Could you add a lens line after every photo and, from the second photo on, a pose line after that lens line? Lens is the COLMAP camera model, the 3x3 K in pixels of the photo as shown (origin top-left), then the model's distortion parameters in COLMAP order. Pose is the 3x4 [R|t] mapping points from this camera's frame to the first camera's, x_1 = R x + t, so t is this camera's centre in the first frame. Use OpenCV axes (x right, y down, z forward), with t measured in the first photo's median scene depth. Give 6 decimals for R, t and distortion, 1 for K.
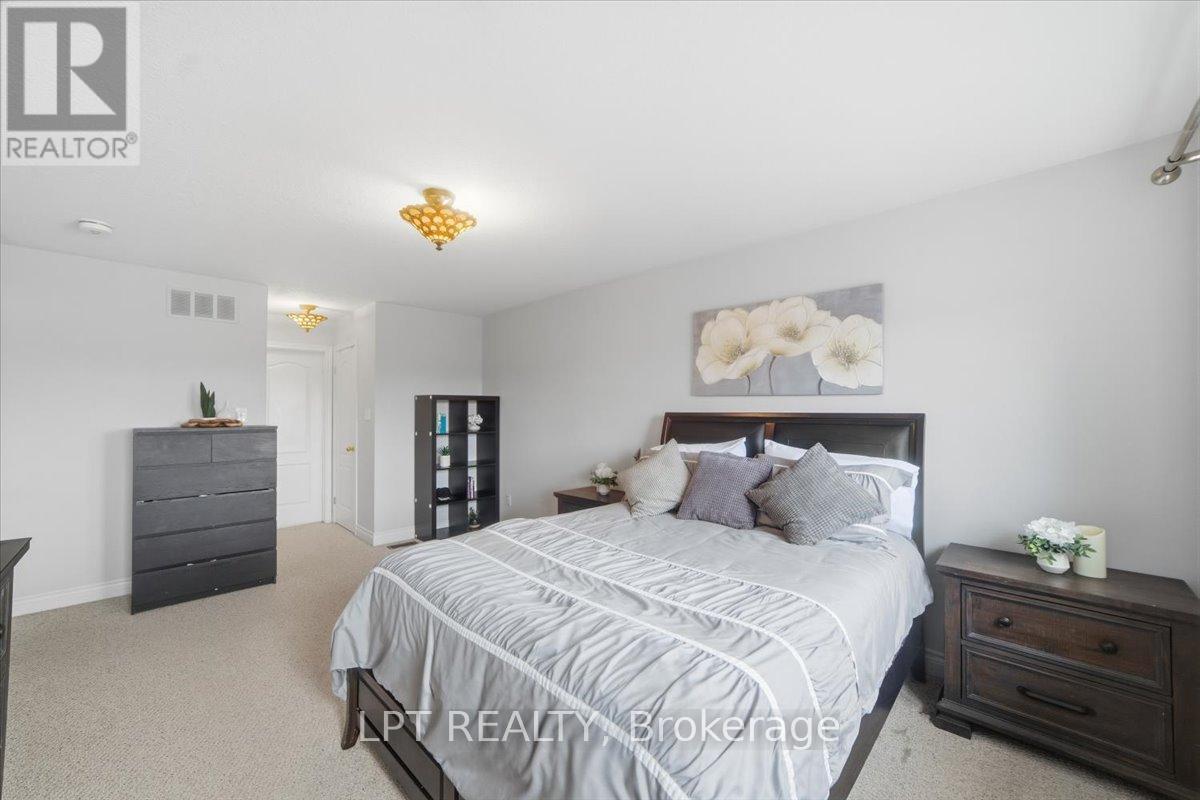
lens RADIAL K [[450.6, 0, 598.0], [0, 450.6, 406.1], [0, 0, 1]] dist [-0.038123, 0.011410]
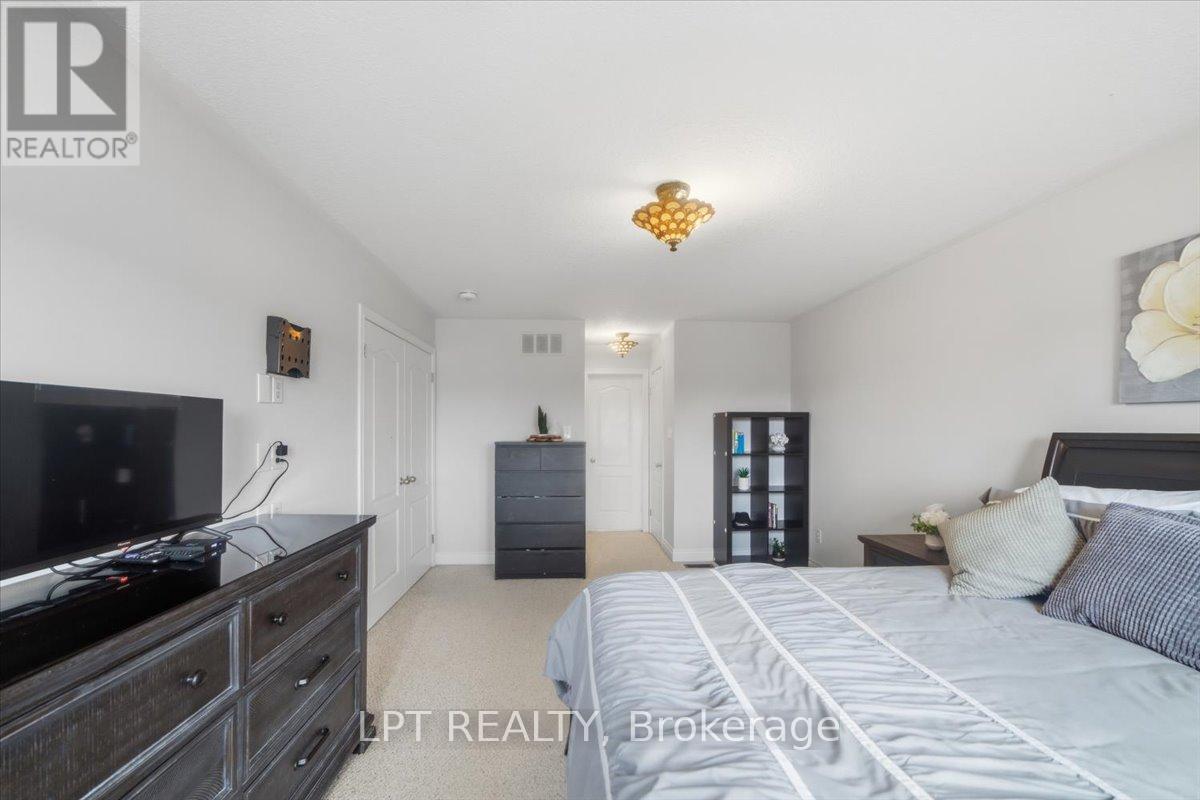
lens RADIAL K [[466.8, 0, 596.2], [0, 466.8, 430.1], [0, 0, 1]] dist [-0.039509, 0.012789]
pose [[0.743631, 0.004251, -0.668576, 0.116133], [0.003804, 0.999937, 0.010589, 0.002051], [0.668579, -0.010417, 0.743568, 0.143870]]
